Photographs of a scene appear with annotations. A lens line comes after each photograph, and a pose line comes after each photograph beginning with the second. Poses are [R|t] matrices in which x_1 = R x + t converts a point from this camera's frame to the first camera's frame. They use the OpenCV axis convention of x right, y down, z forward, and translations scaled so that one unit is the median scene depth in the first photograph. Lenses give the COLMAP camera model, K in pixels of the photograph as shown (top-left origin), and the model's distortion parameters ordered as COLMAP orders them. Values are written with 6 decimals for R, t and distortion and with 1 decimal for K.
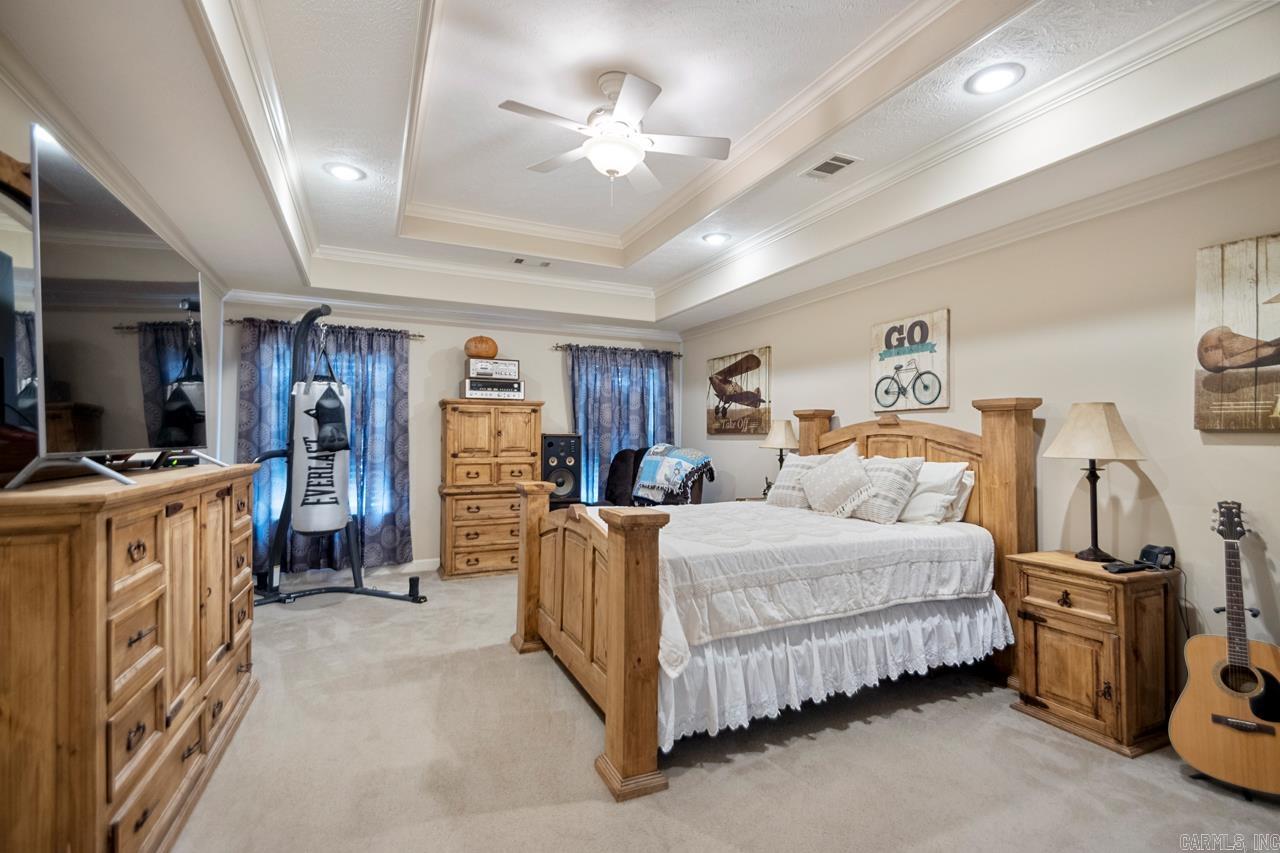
lens RADIAL K [[606.7, 0, 662.1], [0, 606.7, 428.5], [0, 0, 1]] dist [0.028112, -0.016754]
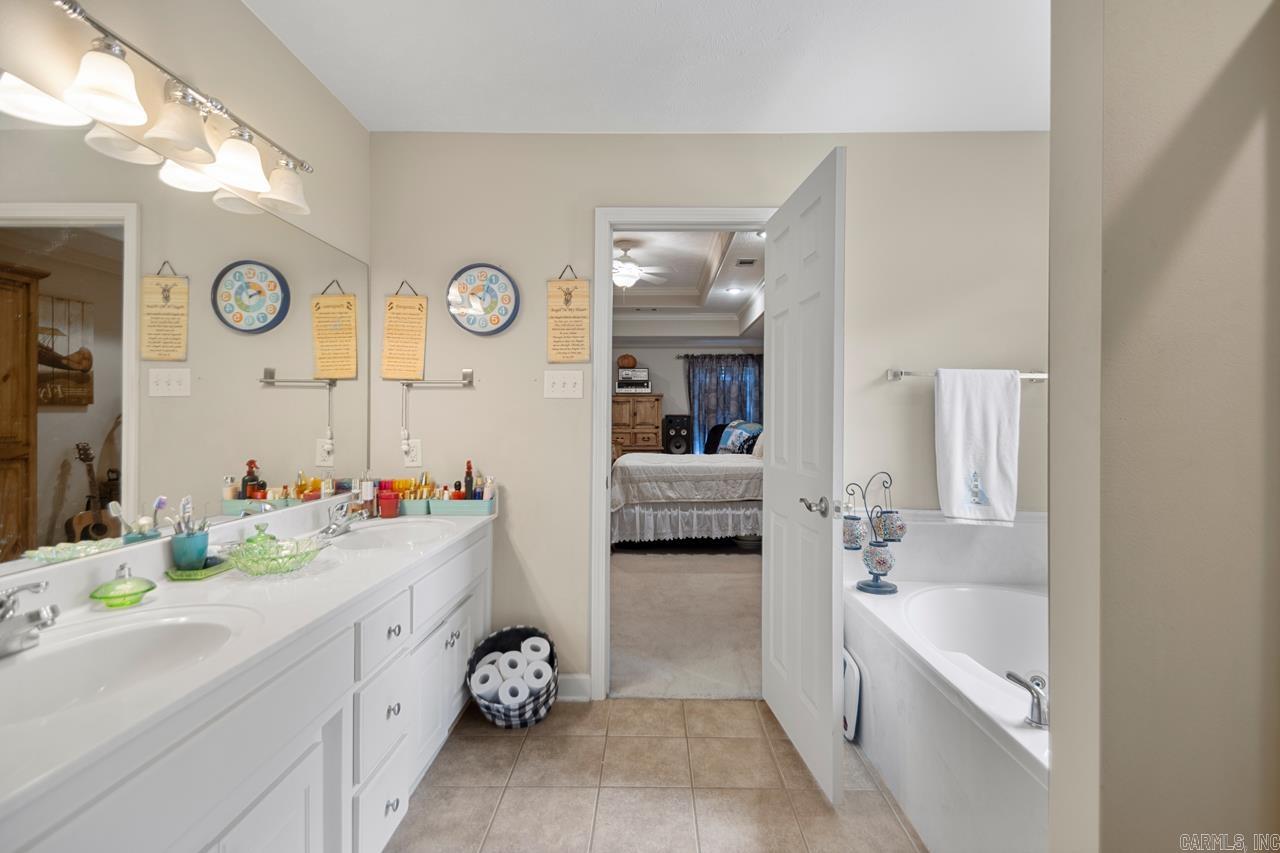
lens RADIAL K [[606.7, 0, 653.9], [0, 606.7, 420.5], [0, 0, 1]] dist [0.028112, -0.016754]
pose [[0.900071, -0.005114, -0.435713, 0.766444], [0.011666, 0.999856, 0.012363, 0.008304], [0.435587, -0.016210, 0.900001, -0.693062]]
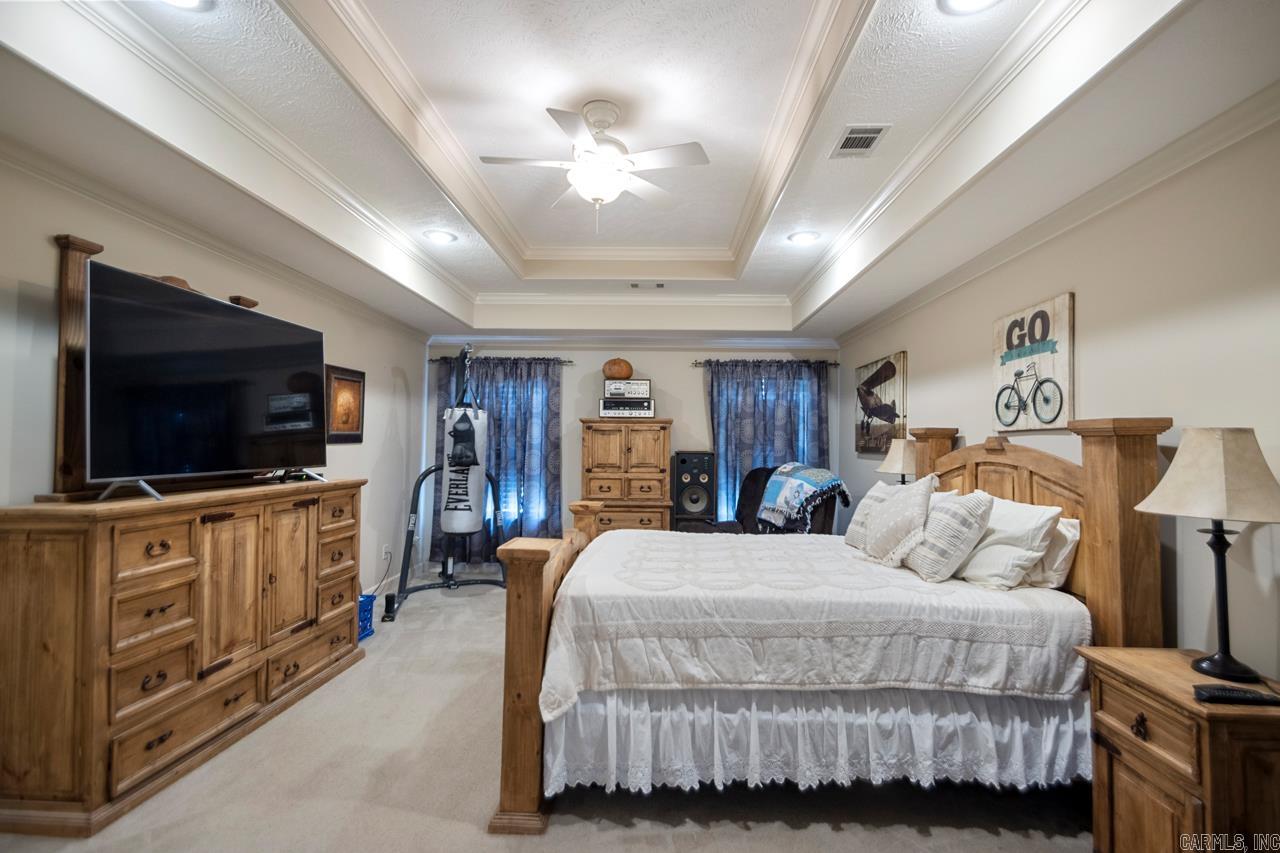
lens RADIAL K [[606.7, 0, 643.9], [0, 606.7, 425.8], [0, 0, 1]] dist [0.028112, -0.016754]
pose [[0.888268, -0.007950, -0.459256, 0.376031], [0.000662, 0.999871, -0.016029, -0.027559], [0.459324, 0.013934, 0.888159, 0.125474]]
